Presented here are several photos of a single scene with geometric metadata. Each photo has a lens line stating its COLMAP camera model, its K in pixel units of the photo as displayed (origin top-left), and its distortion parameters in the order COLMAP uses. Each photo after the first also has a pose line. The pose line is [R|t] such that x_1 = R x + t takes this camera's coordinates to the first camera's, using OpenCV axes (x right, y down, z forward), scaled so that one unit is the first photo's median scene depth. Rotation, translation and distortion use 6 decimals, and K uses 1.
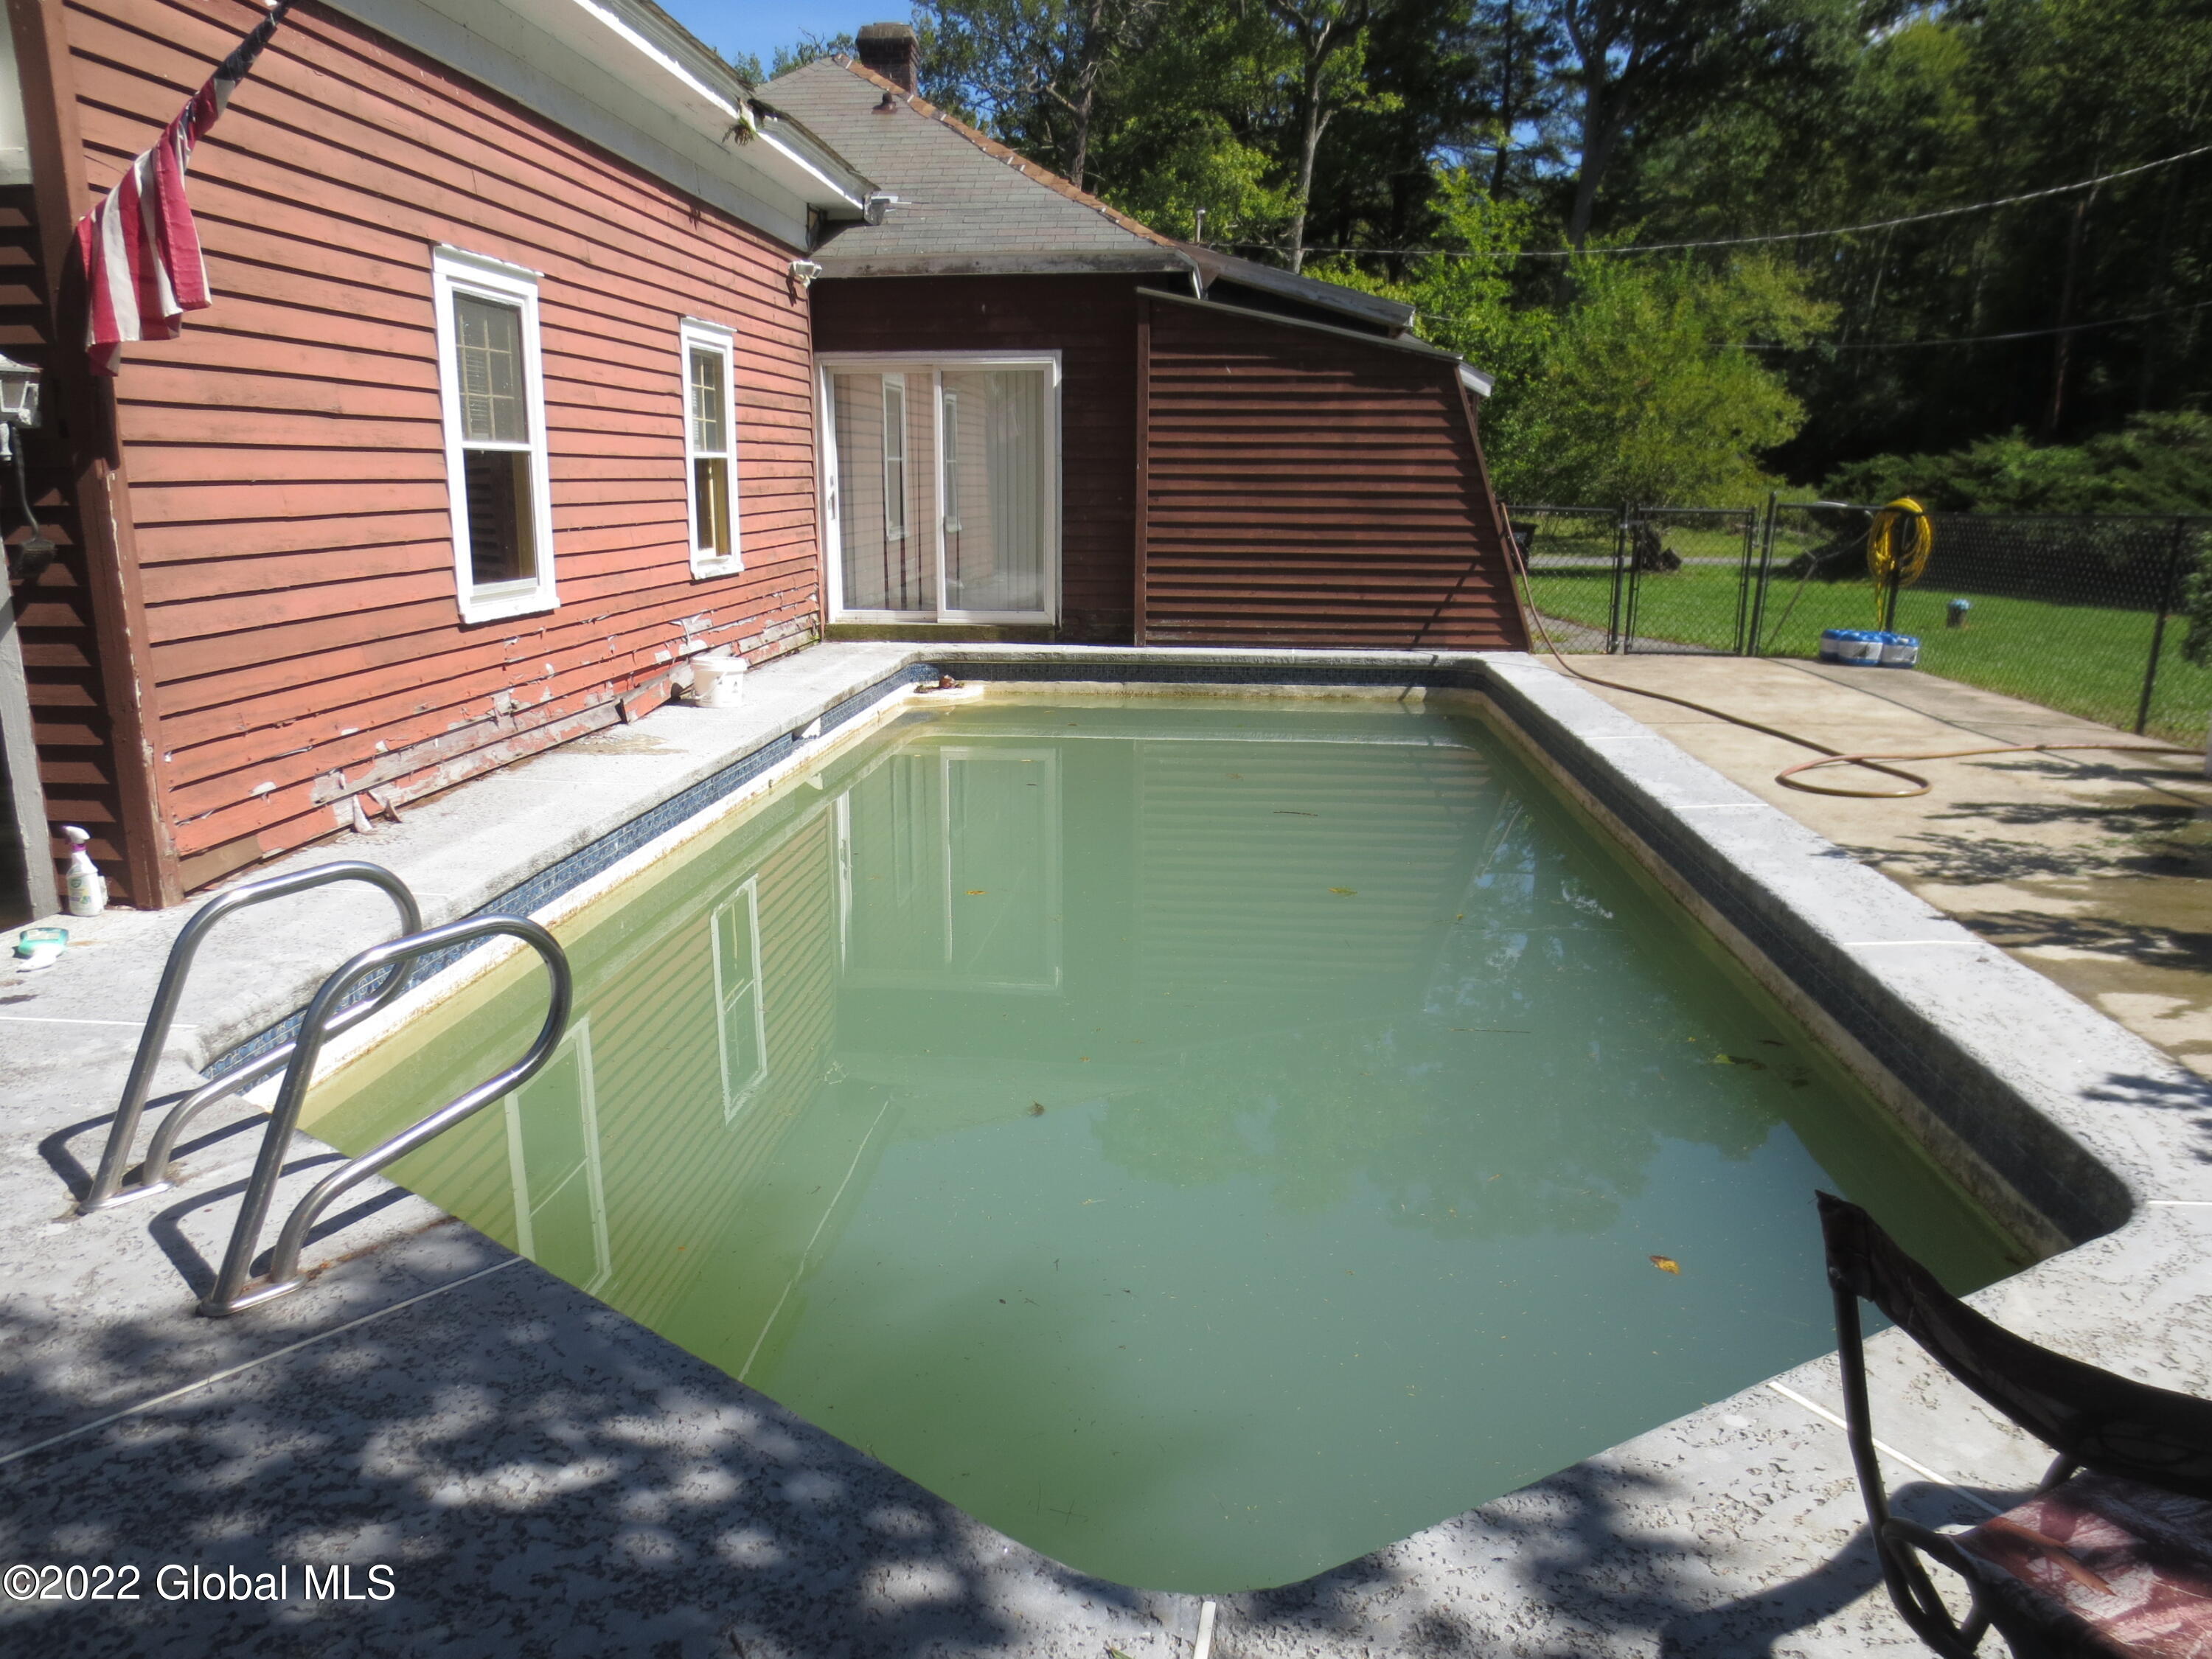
lens RADIAL K [[1583.7, 0, 1105.2], [0, 1583.7, 850.2], [0, 0, 1]] dist [-0.035231, 0.025579]
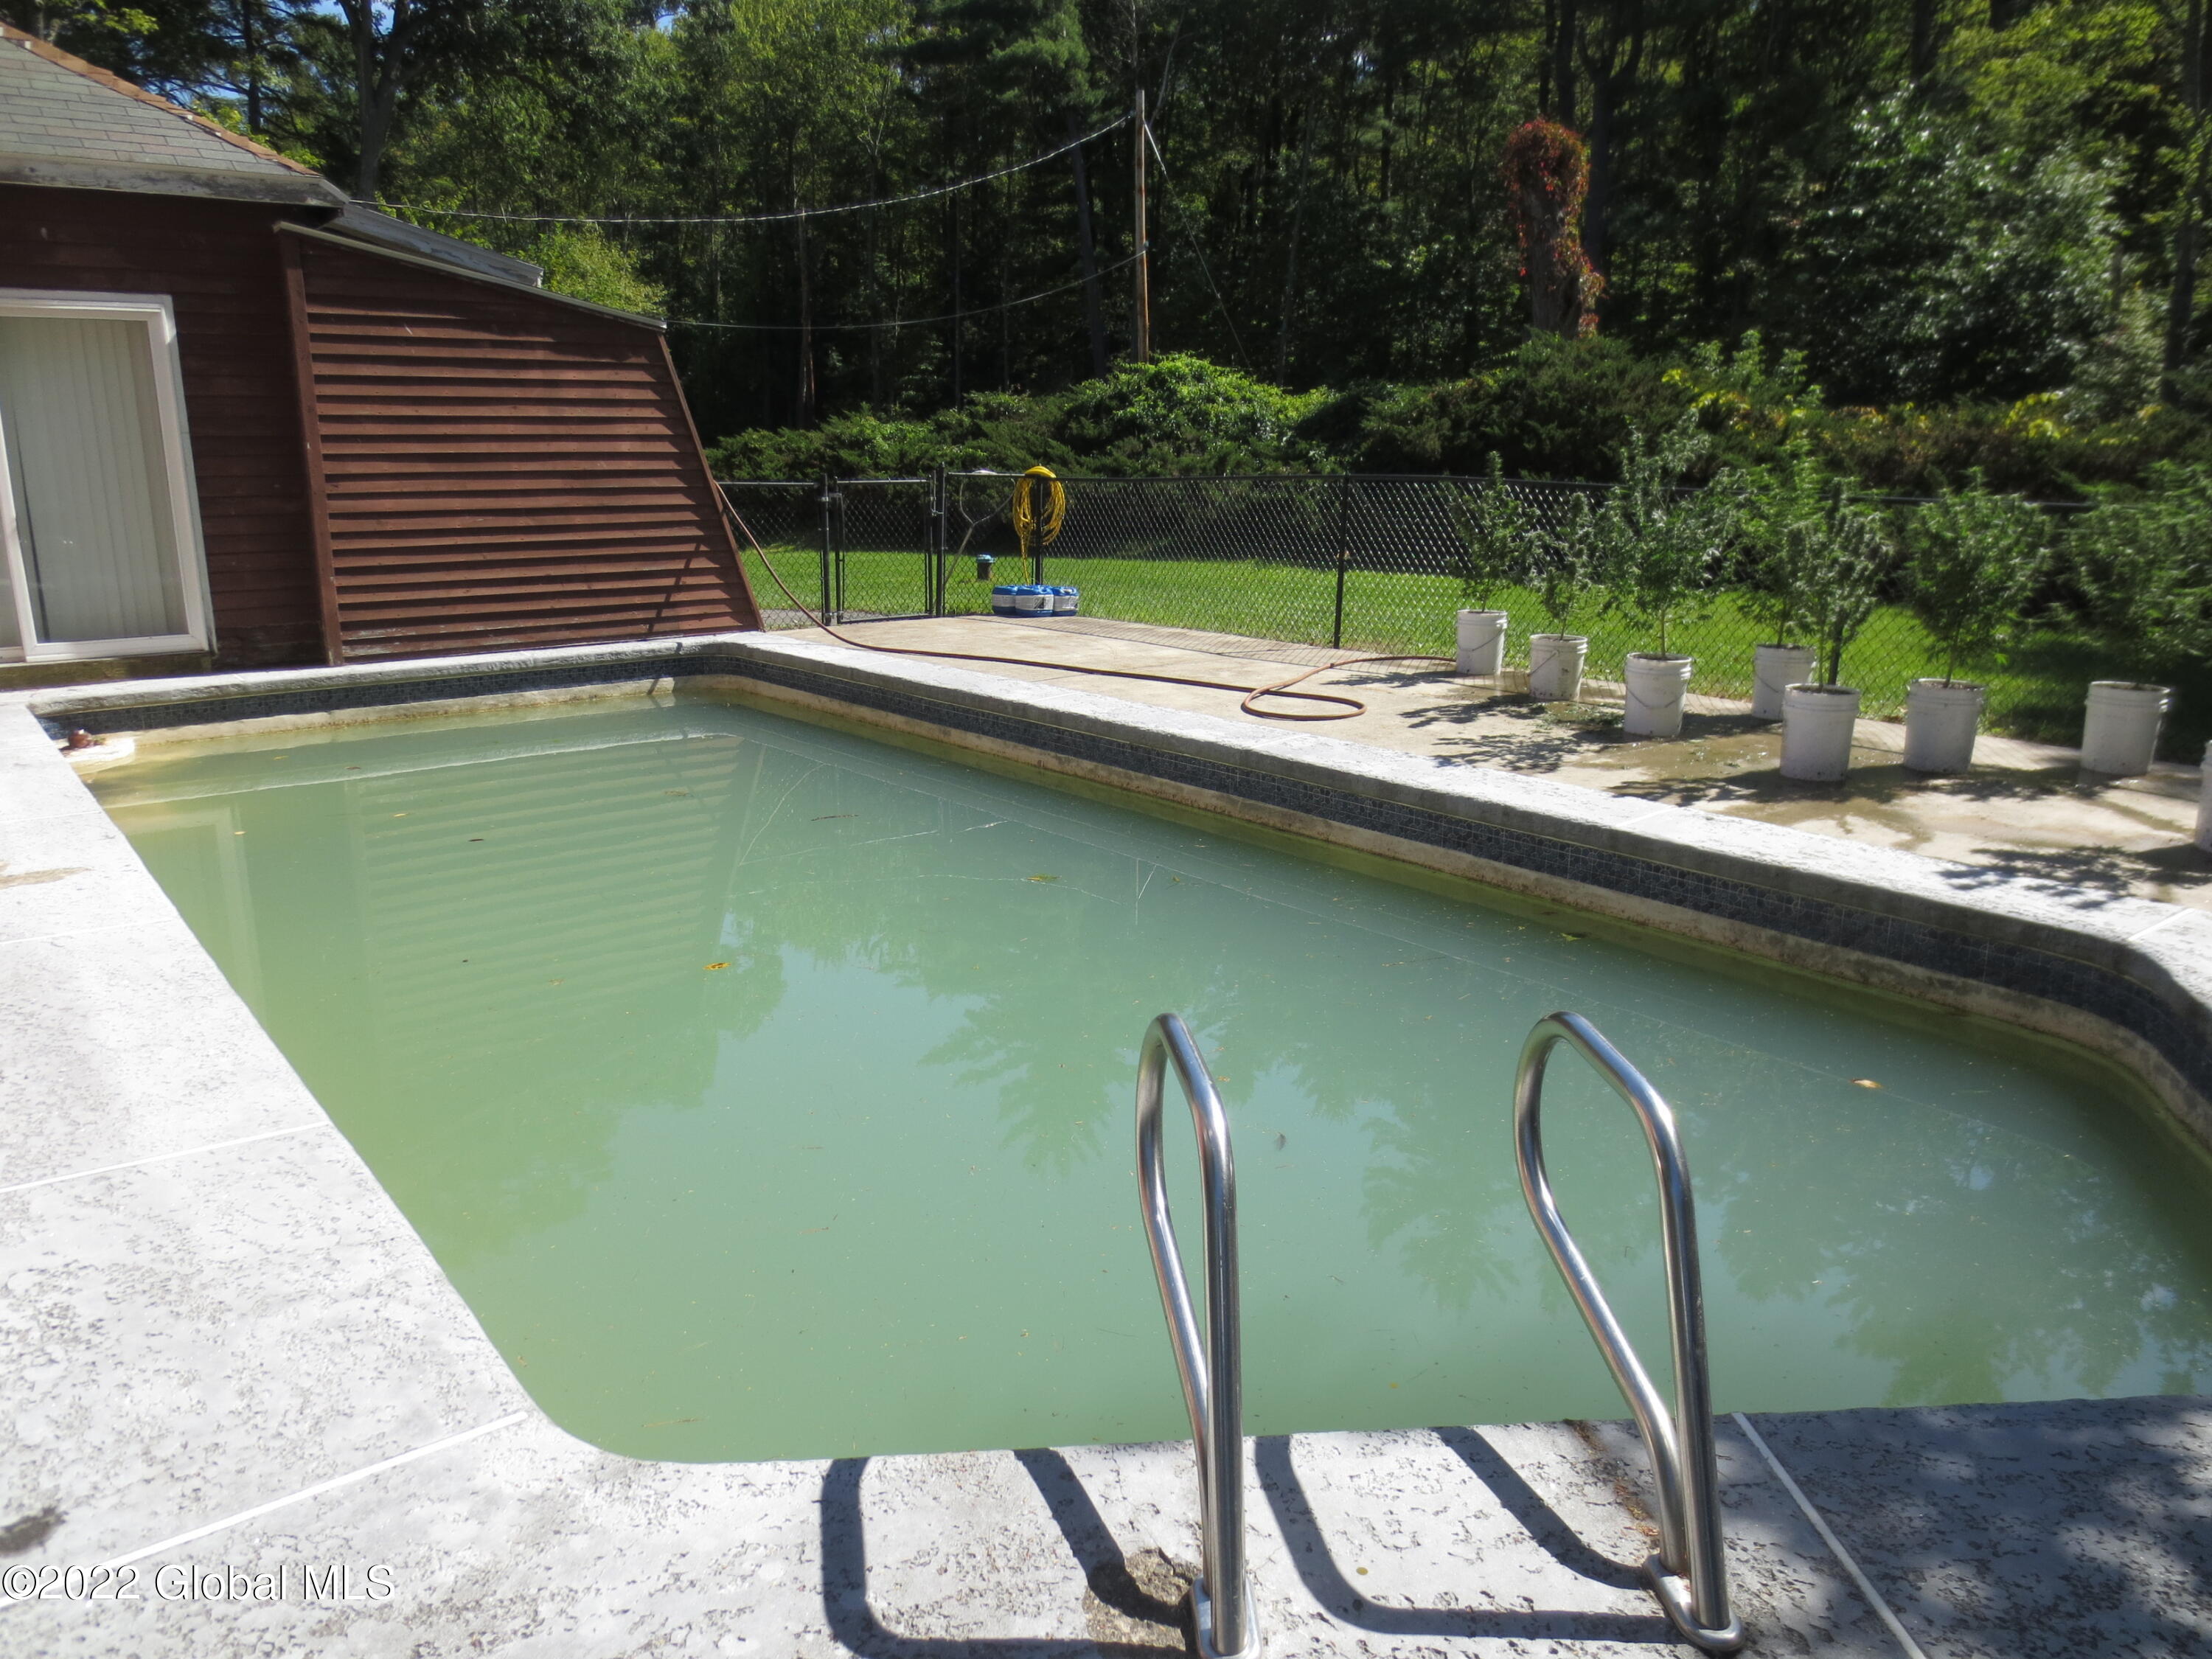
lens RADIAL K [[1583.7, 0, 1108.5], [0, 1583.7, 844.7], [0, 0, 1]] dist [-0.035231, 0.025579]
pose [[0.733517, -0.172037, 0.657538, -0.239977], [0.165689, 0.983510, 0.072489, -0.030578], [-0.659166, 0.055775, 0.749926, 0.132404]]
